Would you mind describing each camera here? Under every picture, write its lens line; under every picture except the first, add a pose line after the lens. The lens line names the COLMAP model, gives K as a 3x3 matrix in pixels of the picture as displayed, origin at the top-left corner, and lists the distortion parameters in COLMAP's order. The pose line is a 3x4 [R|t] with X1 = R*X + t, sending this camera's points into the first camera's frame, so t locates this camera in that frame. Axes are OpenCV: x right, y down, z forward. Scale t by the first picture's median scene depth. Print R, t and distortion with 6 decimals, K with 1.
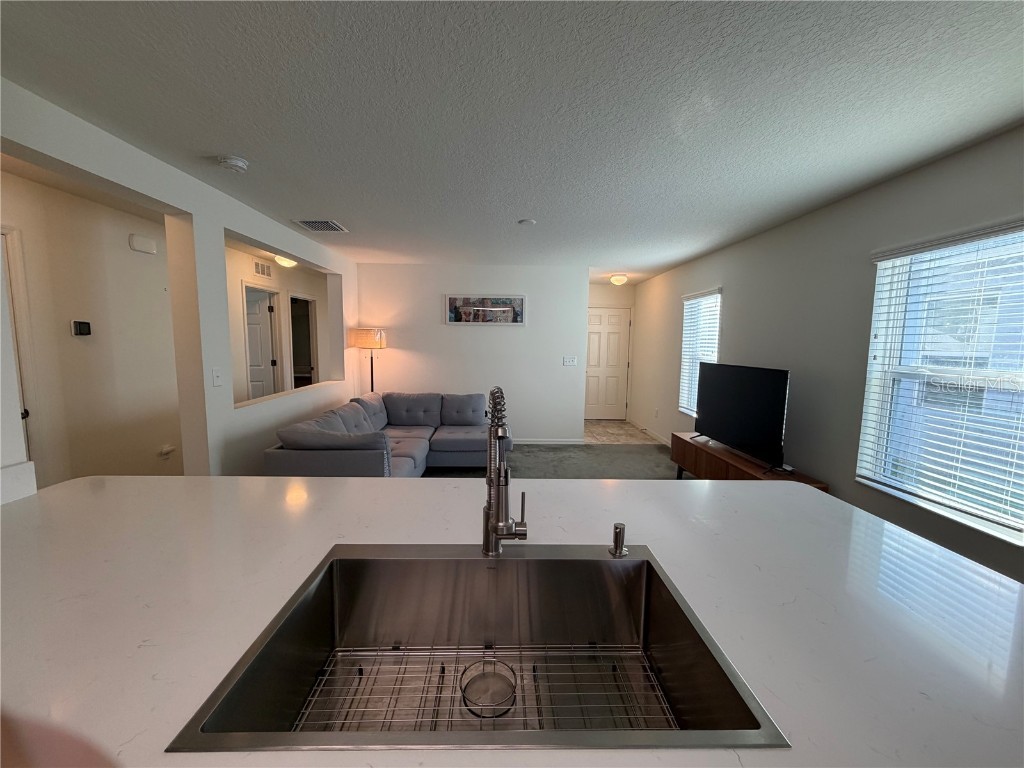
lens RADIAL K [[408.2, 0, 513.0], [0, 408.2, 385.5], [0, 0, 1]] dist [-0.001325, -0.000058]
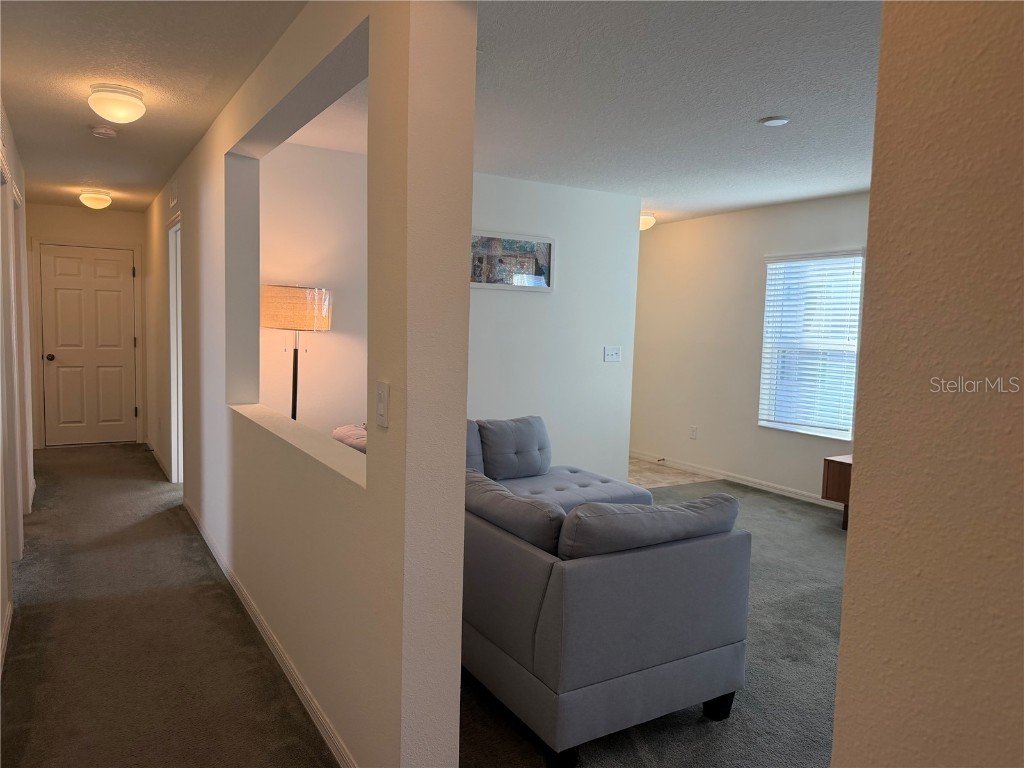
lens RADIAL K [[733.9, 0, 515.9], [0, 733.9, 389.1], [0, 0, 1]] dist [0.005248, 0.000165]
pose [[0.877310, -0.034253, 0.478699, -0.511144], [0.039291, 0.999228, -0.000509, -0.013174], [-0.478312, 0.019255, 0.877979, 0.136100]]
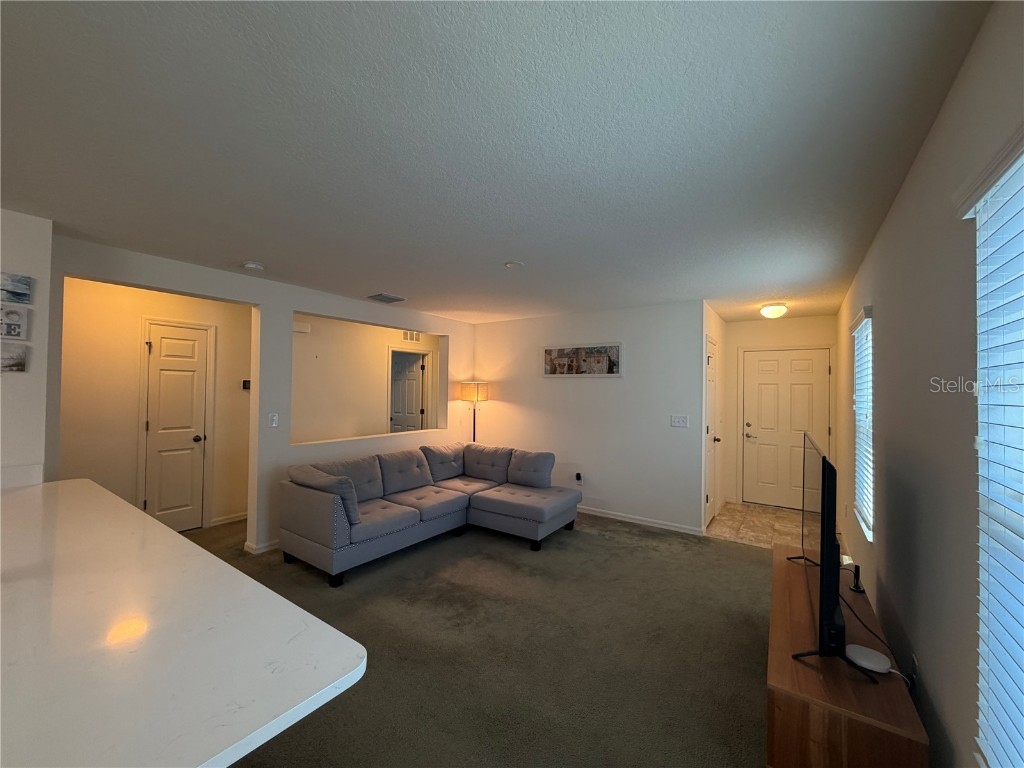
lens RADIAL K [[408.2, 0, 512.4], [0, 408.2, 382.5], [0, 0, 1]] dist [-0.001325, -0.000058]
pose [[0.807139, -0.011067, -0.590257, 0.350651], [-0.069036, 0.991195, -0.112987, -0.023258], [0.586310, 0.131946, 0.799269, 0.188871]]
